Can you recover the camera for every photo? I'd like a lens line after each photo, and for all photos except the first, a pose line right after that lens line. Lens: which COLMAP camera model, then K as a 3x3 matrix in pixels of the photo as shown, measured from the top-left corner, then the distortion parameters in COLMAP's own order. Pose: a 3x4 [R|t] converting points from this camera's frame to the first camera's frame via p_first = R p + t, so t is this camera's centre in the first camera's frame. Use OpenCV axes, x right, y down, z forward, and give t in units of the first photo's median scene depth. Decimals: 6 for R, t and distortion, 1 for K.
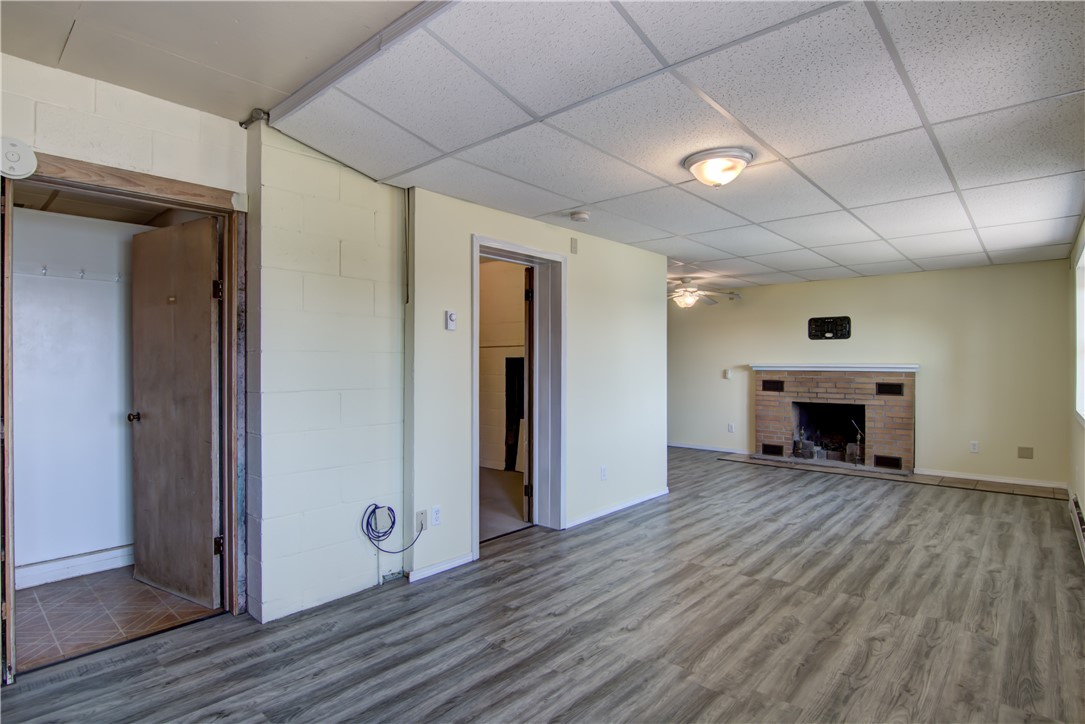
lens RADIAL K [[557.0, 0, 559.2], [0, 557.0, 361.5], [0, 0, 1]] dist [-0.007121, -0.004371]
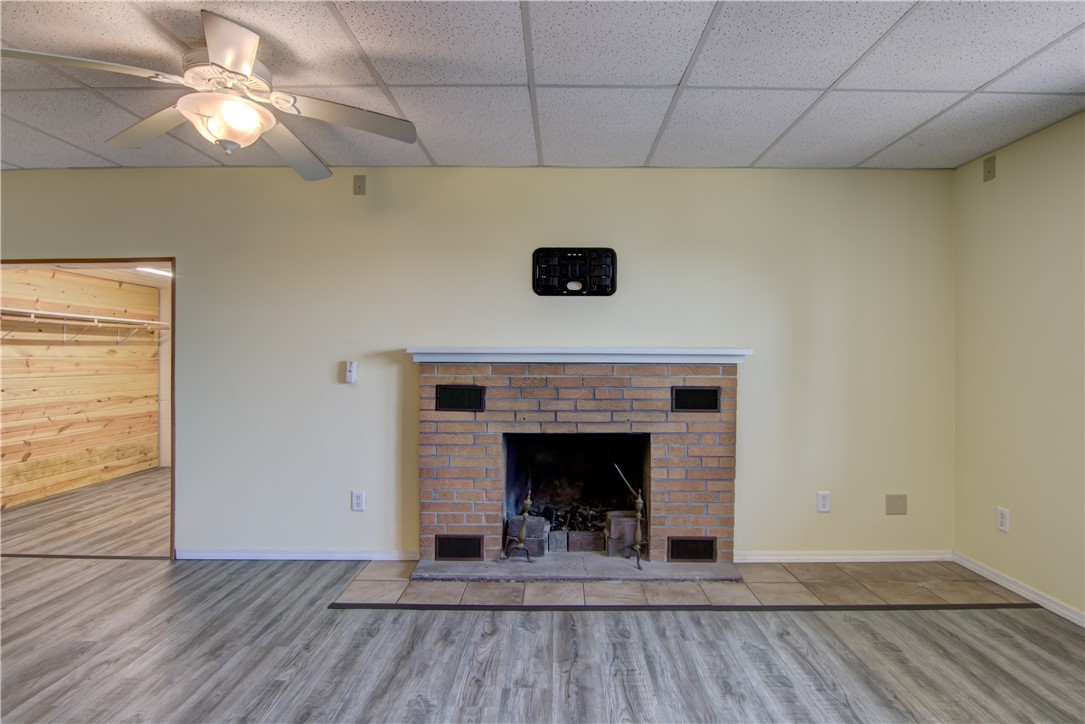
lens RADIAL K [[557.0, 0, 557.2], [0, 557.0, 356.6], [0, 0, 1]] dist [-0.007121, -0.004371]
pose [[0.760827, 0.002222, 0.648951, 0.187214], [-0.005333, 0.999982, 0.002828, 0.011544], [-0.648933, -0.005612, 0.760825, 0.720001]]
